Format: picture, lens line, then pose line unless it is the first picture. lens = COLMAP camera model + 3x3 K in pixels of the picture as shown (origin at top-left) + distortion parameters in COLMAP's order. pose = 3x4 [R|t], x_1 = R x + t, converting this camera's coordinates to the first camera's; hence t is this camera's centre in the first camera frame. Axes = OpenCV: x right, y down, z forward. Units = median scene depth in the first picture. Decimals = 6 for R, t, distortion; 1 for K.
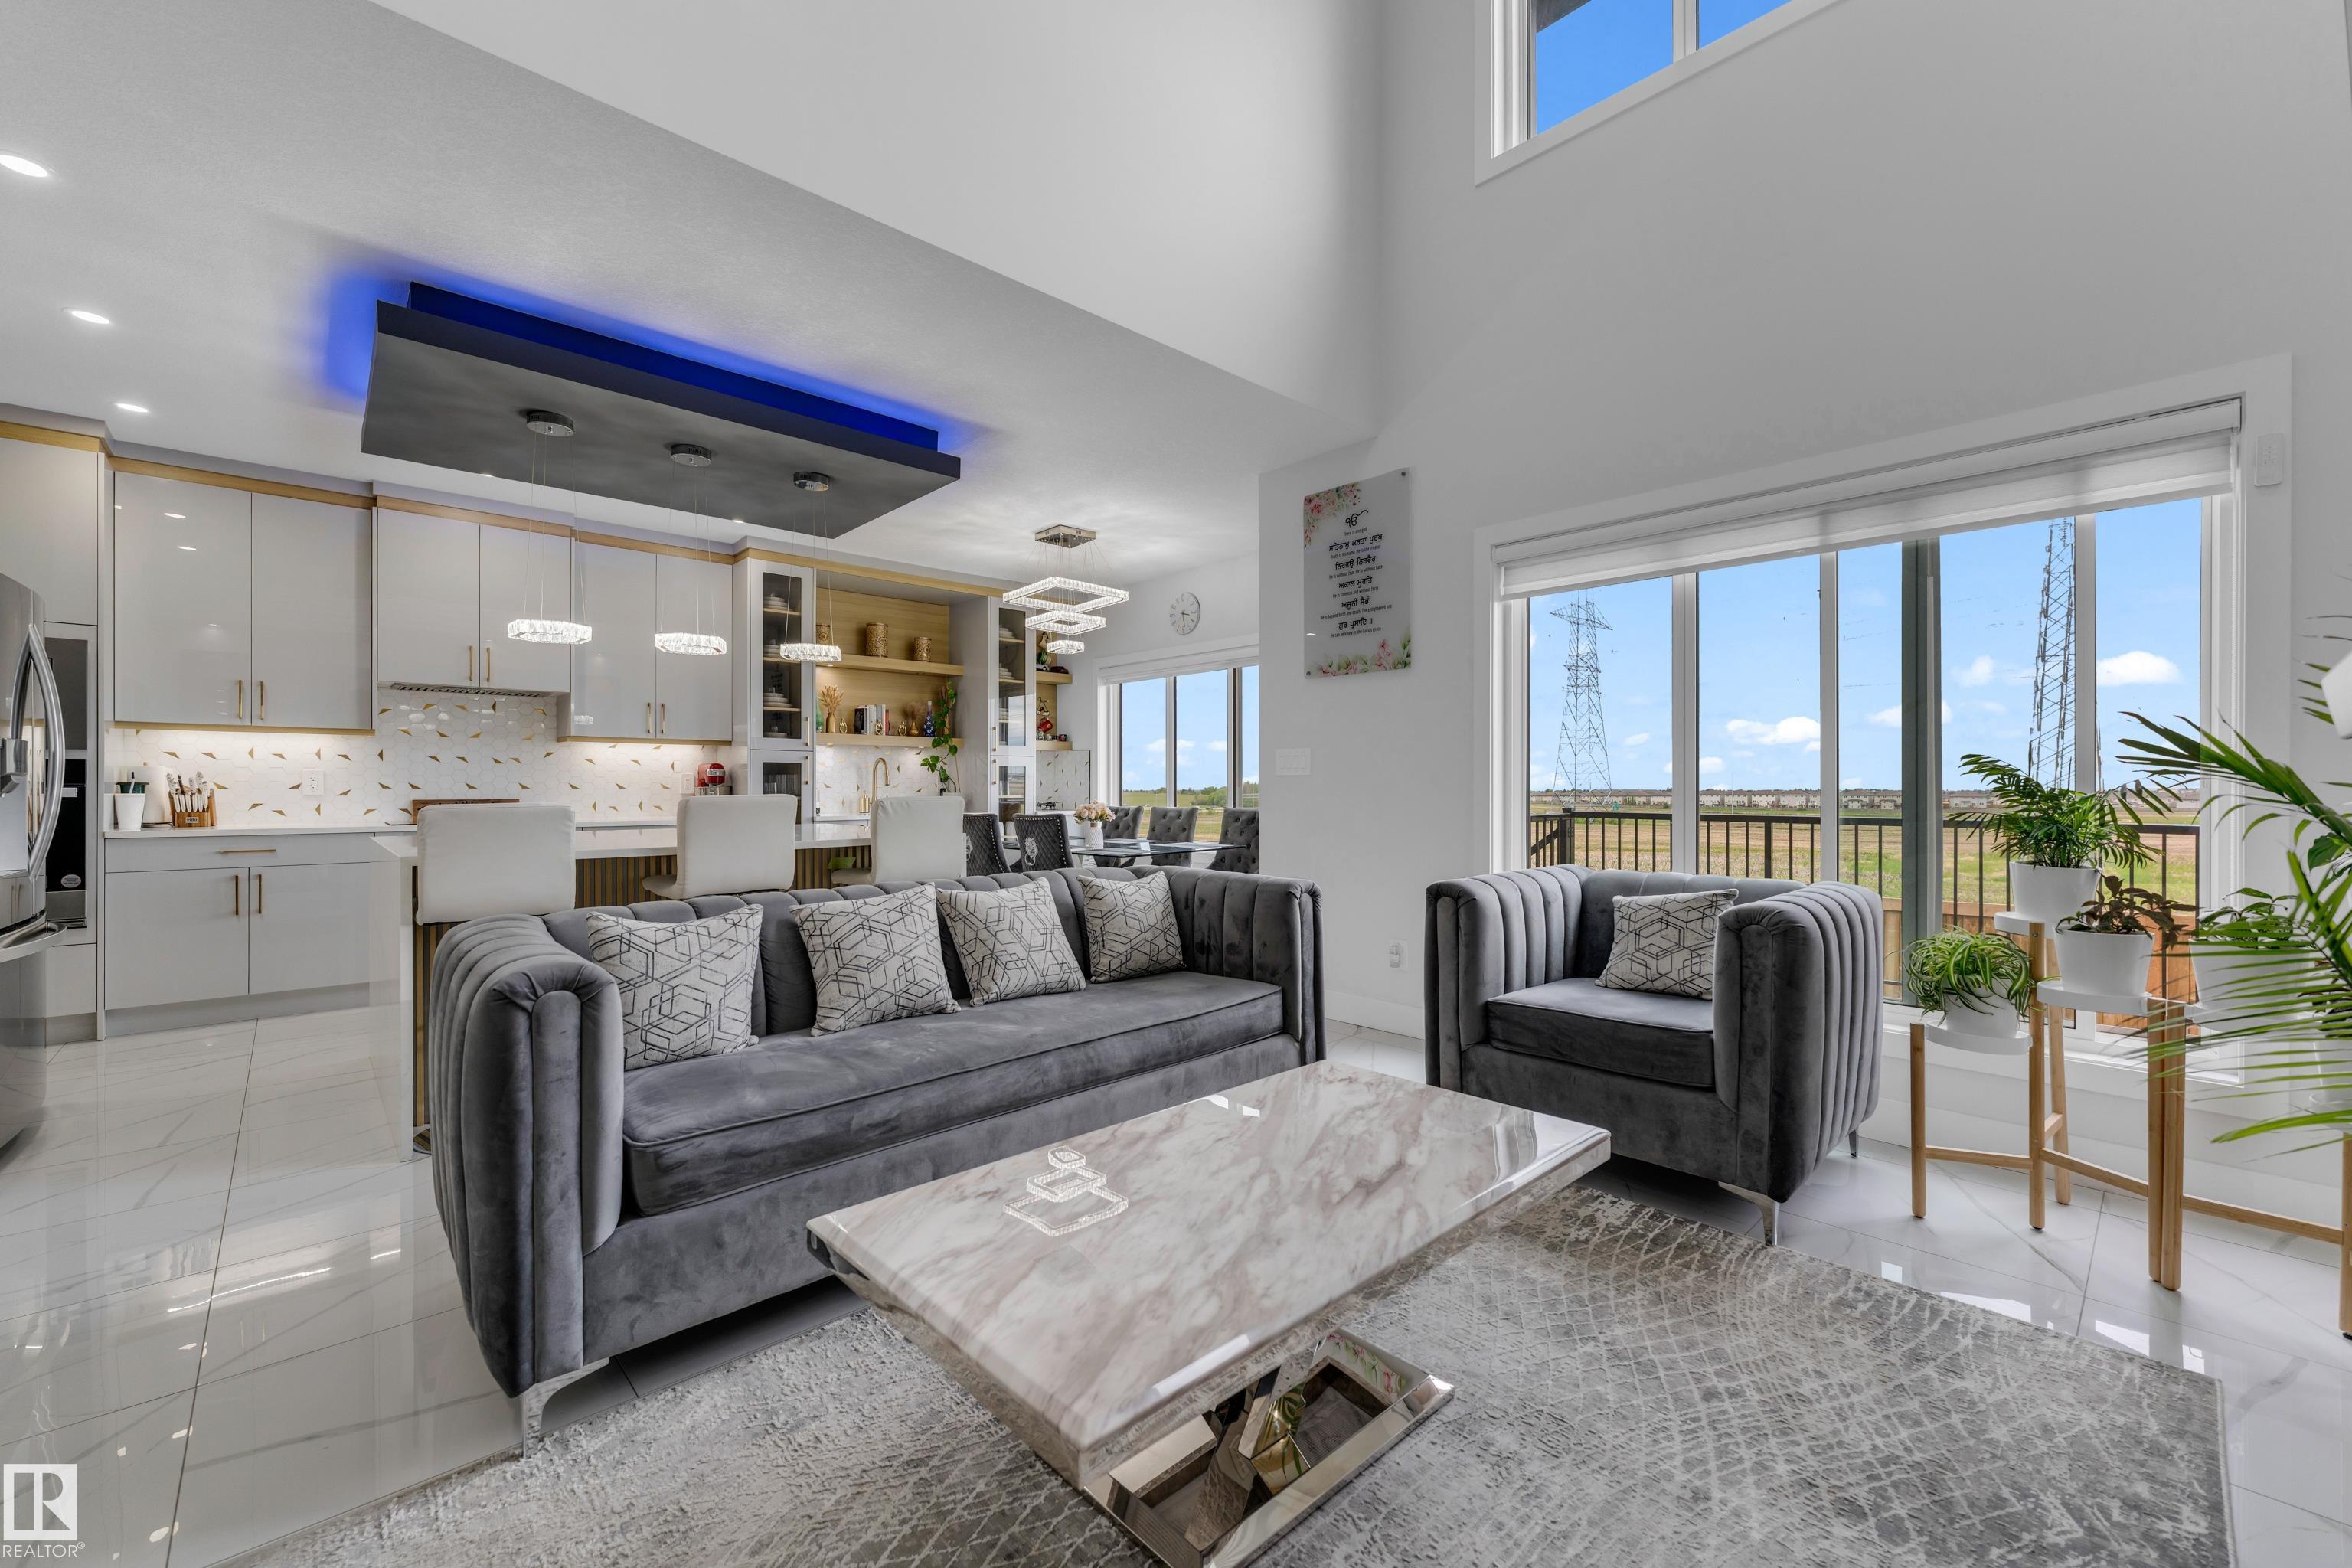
lens RADIAL K [[948.6, 0, 1175.7], [0, 948.6, 788.1], [0, 0, 1]] dist [0.001008, -0.000965]
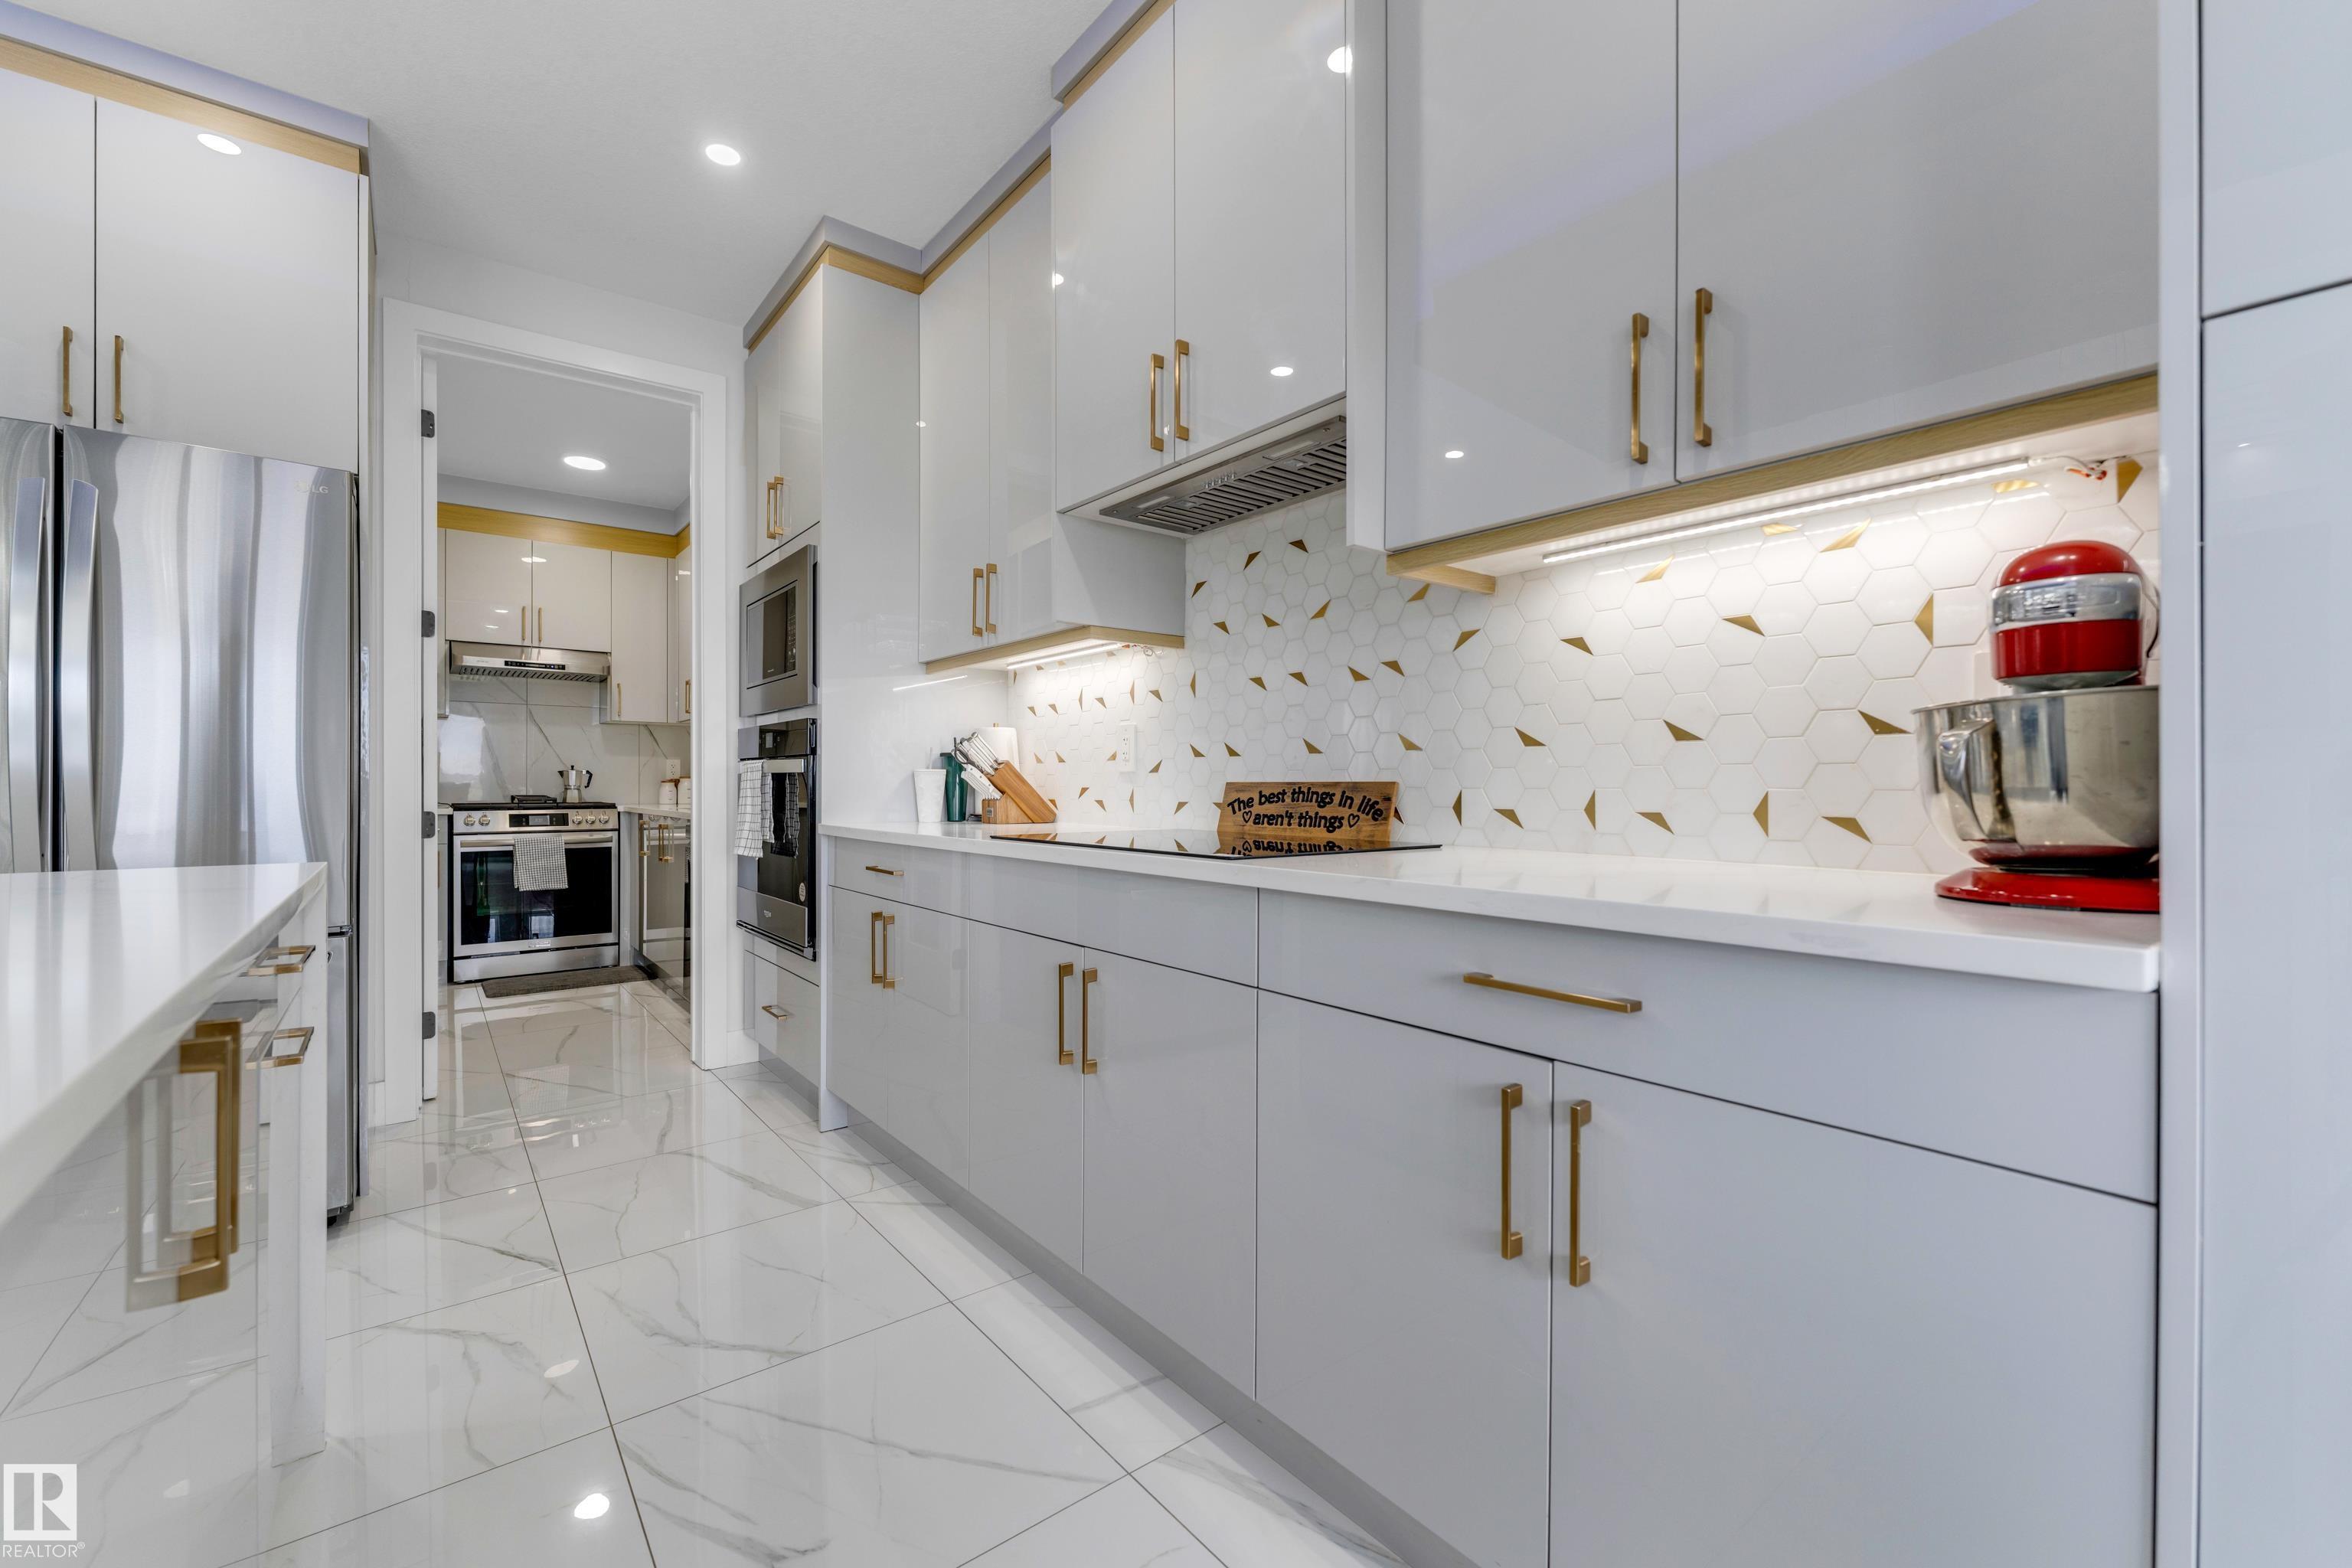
lens RADIAL K [[948.6, 0, 1151.5], [0, 948.6, 794.9], [0, 0, 1]] dist [0.001008, -0.000965]
pose [[-0.083540, 0.005964, -0.996487, -0.379513], [-0.005602, 0.999963, 0.006455, 0.015903], [0.996489, 0.006121, -0.083503, 1.020875]]
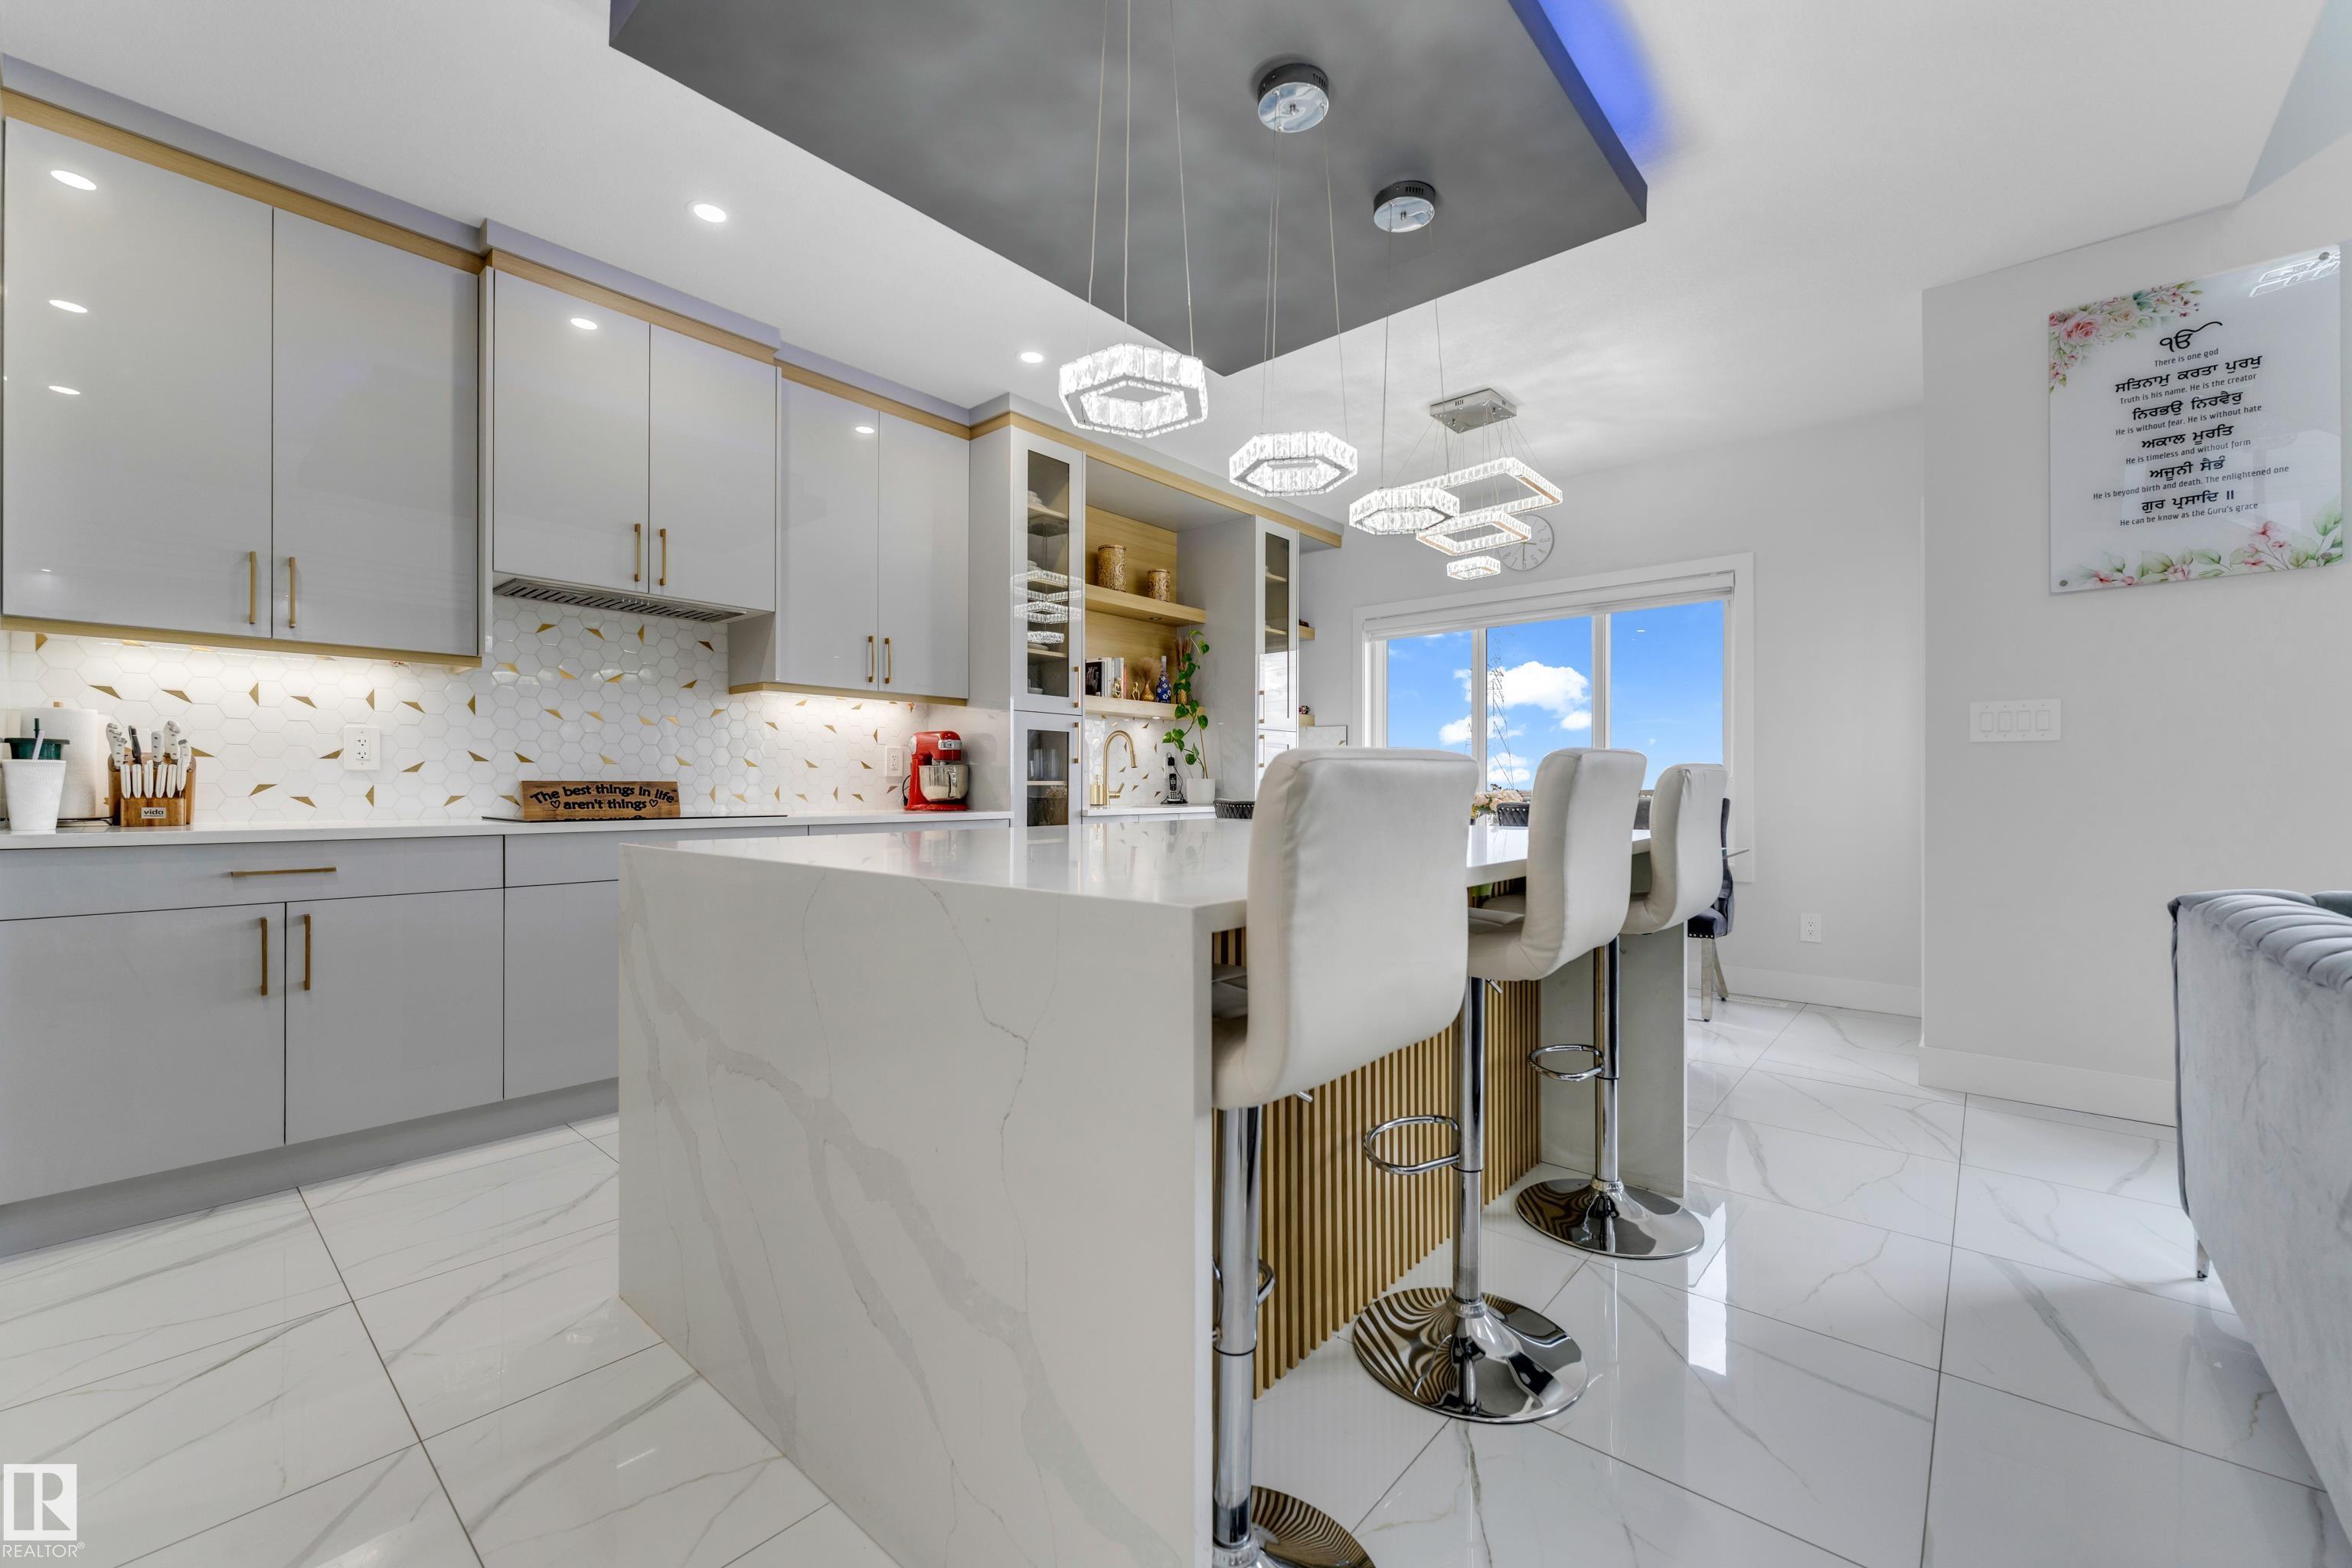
lens RADIAL K [[948.6, 0, 1173.6], [0, 948.6, 785.2], [0, 0, 1]] dist [0.001008, -0.000965]
pose [[0.994486, 0.001257, 0.104867, -0.465176], [-0.000919, 0.999994, -0.003276, 0.017211], [-0.104870, 0.003161, 0.994481, 0.365690]]
